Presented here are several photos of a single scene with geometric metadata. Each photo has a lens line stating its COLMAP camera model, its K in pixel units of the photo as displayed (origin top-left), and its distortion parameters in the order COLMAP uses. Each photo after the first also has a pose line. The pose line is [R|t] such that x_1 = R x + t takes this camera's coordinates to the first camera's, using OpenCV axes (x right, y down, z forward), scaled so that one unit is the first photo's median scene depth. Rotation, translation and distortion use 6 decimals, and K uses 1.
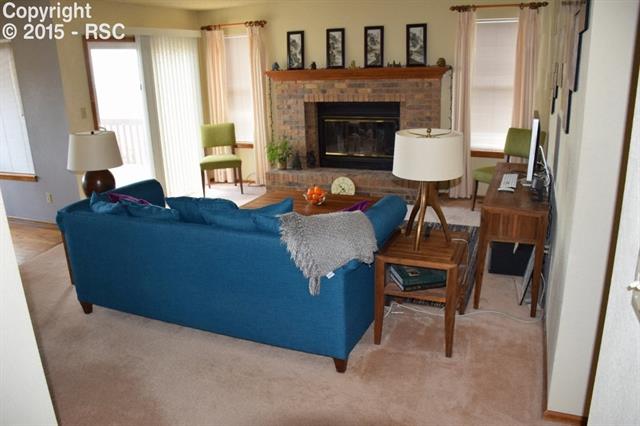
lens RADIAL K [[499.9, 0, 320.0], [0, 499.9, 213.0], [0, 0, 1]] dist [-0.140304, 0.079612]
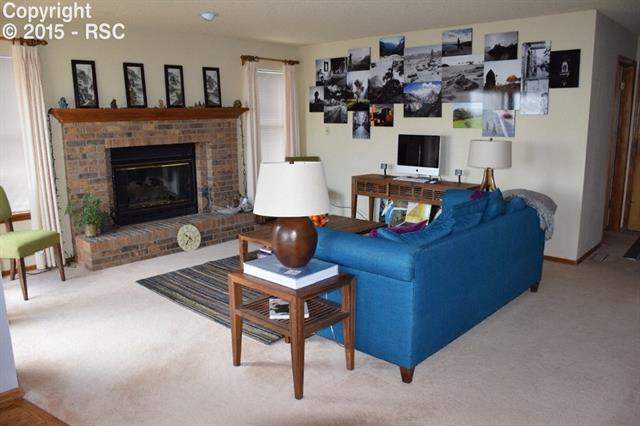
lens RADIAL K [[499.9, 0, 320.0], [0, 499.9, 213.0], [0, 0, 1]] dist [-0.140304, 0.079612]
pose [[0.336730, -0.165710, 0.926905, -0.705991], [0.236709, 0.967677, 0.087006, -0.113449], [-0.911363, 0.190110, 0.365071, 0.432387]]
